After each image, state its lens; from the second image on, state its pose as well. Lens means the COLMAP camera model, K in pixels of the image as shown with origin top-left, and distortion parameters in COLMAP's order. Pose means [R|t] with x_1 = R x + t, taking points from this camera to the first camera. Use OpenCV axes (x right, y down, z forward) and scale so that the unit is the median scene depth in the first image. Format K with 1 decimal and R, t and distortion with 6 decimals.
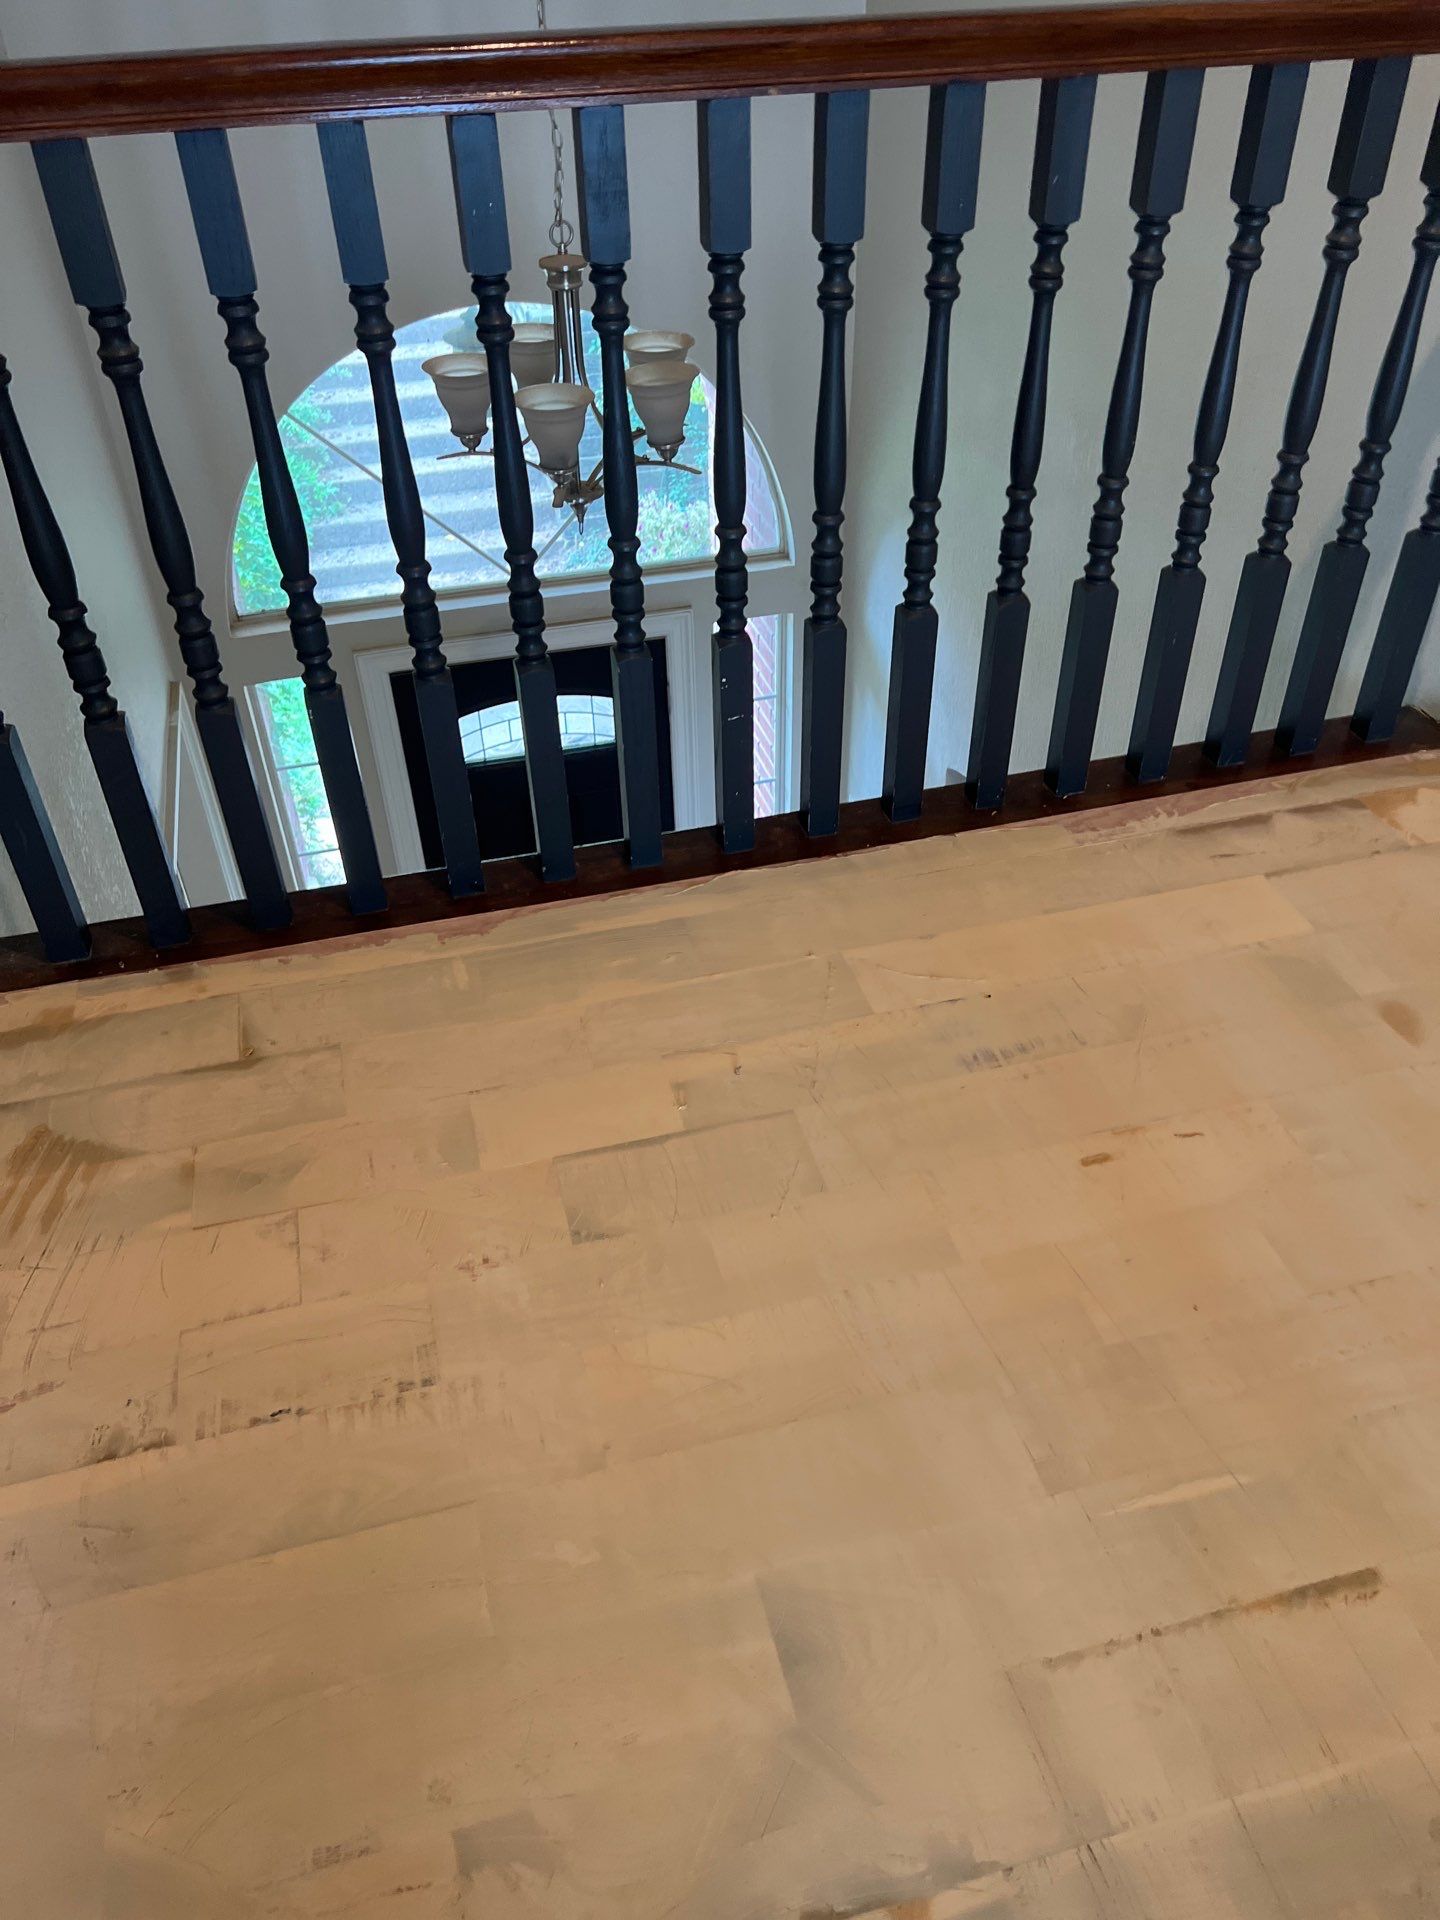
lens RADIAL K [[1447.3, 0, 715.9], [0, 1447.3, 964.7], [0, 0, 1]] dist [0.036212, -0.038130]
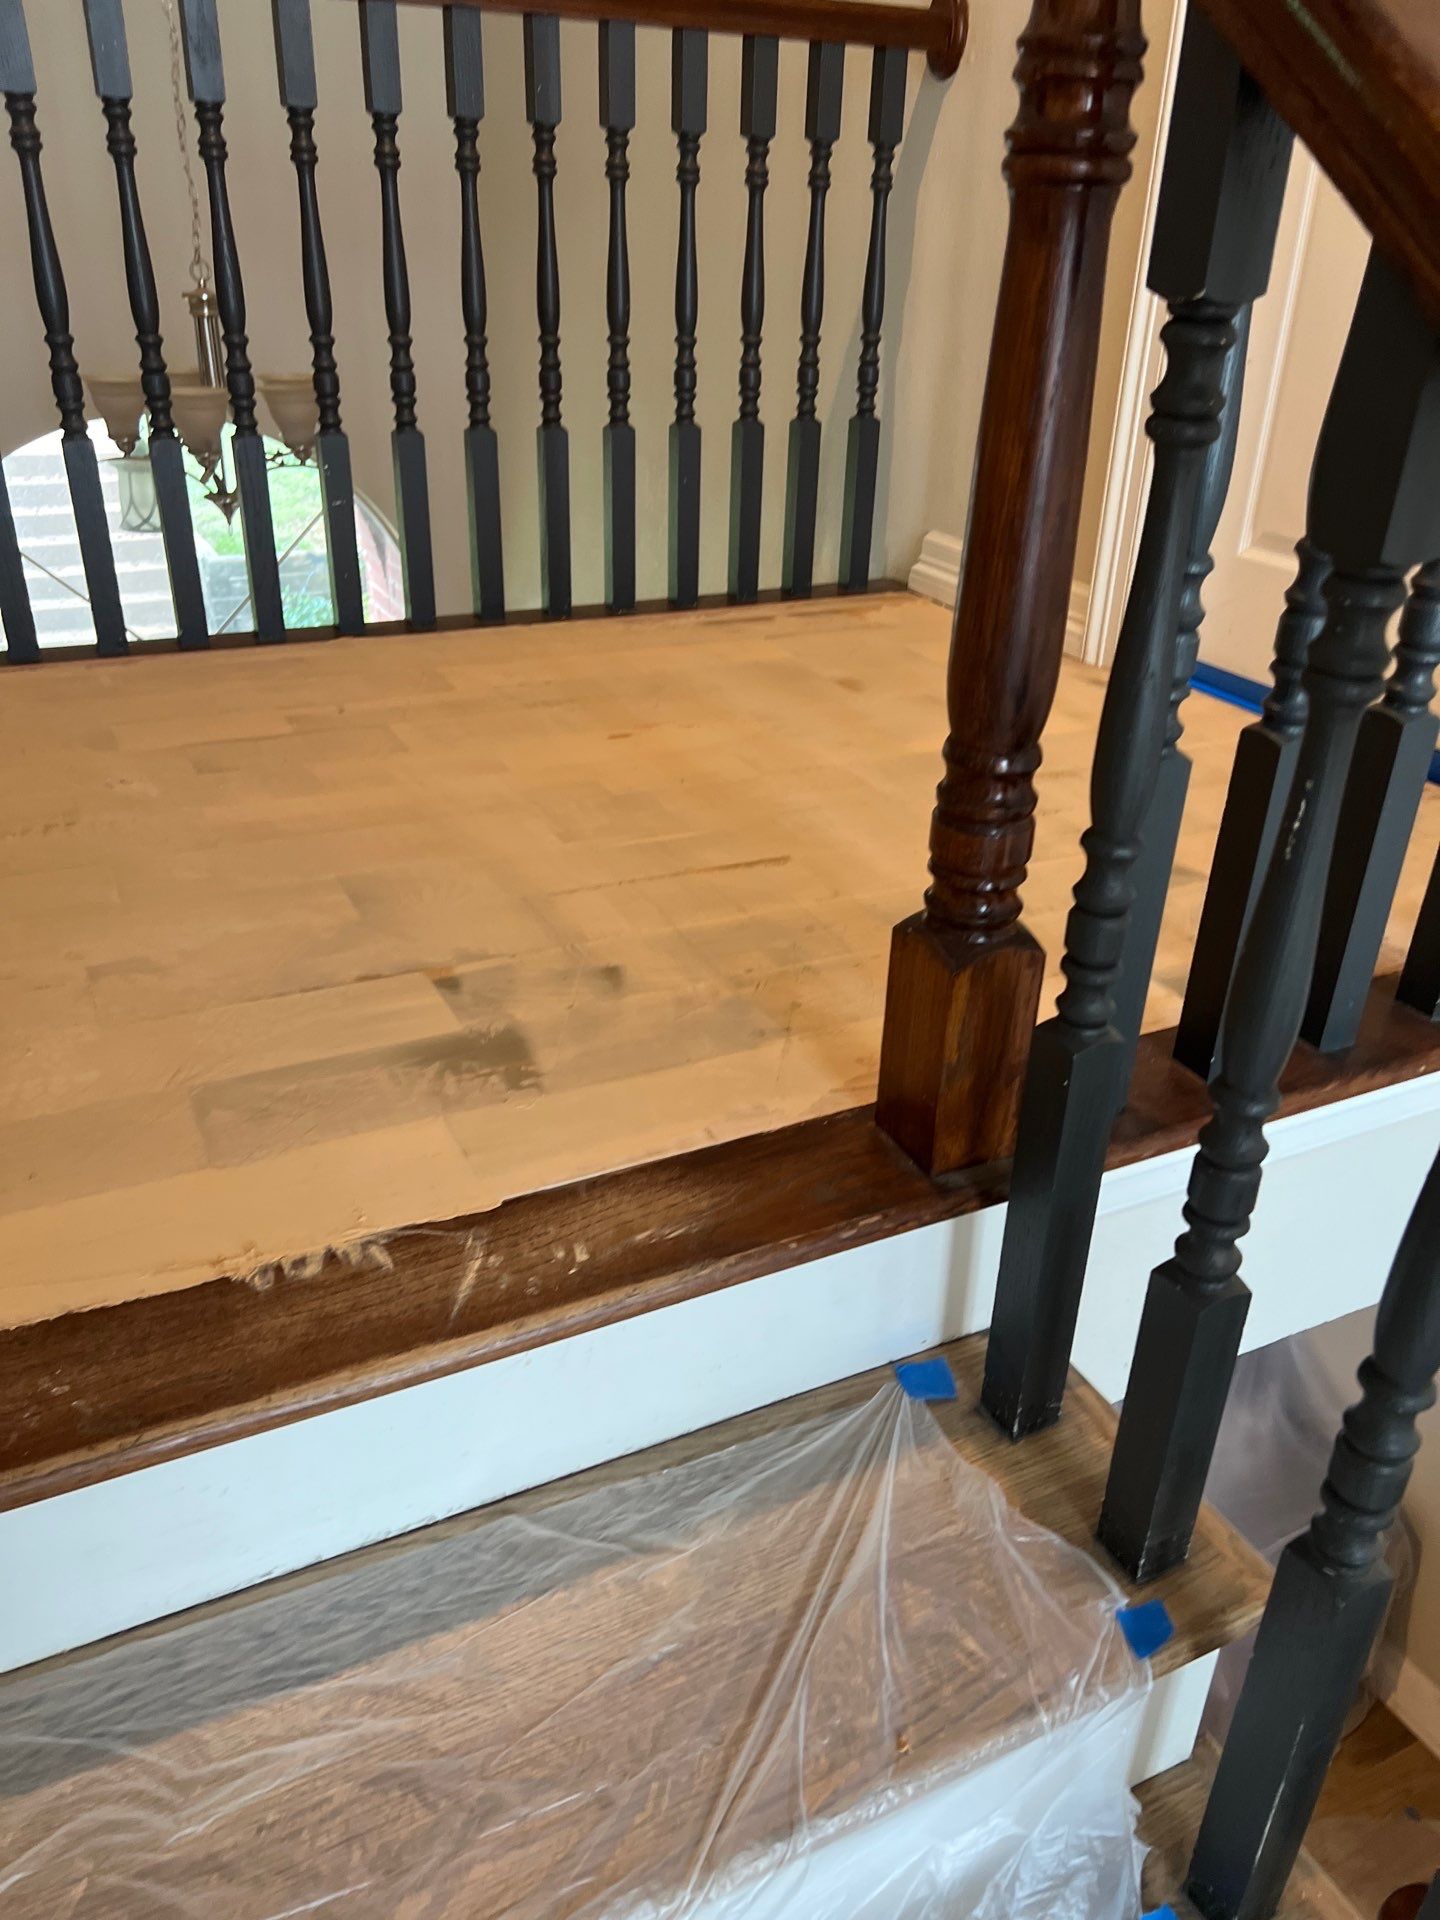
lens RADIAL K [[1447.3, 0, 731.0], [0, 1447.3, 963.8], [0, 0, 1]] dist [0.036212, -0.038130]
pose [[0.976482, -0.049875, 0.209752, 0.078706], [0.089047, 0.979316, -0.181690, 0.616947], [-0.196352, 0.196095, 0.960725, -0.256934]]
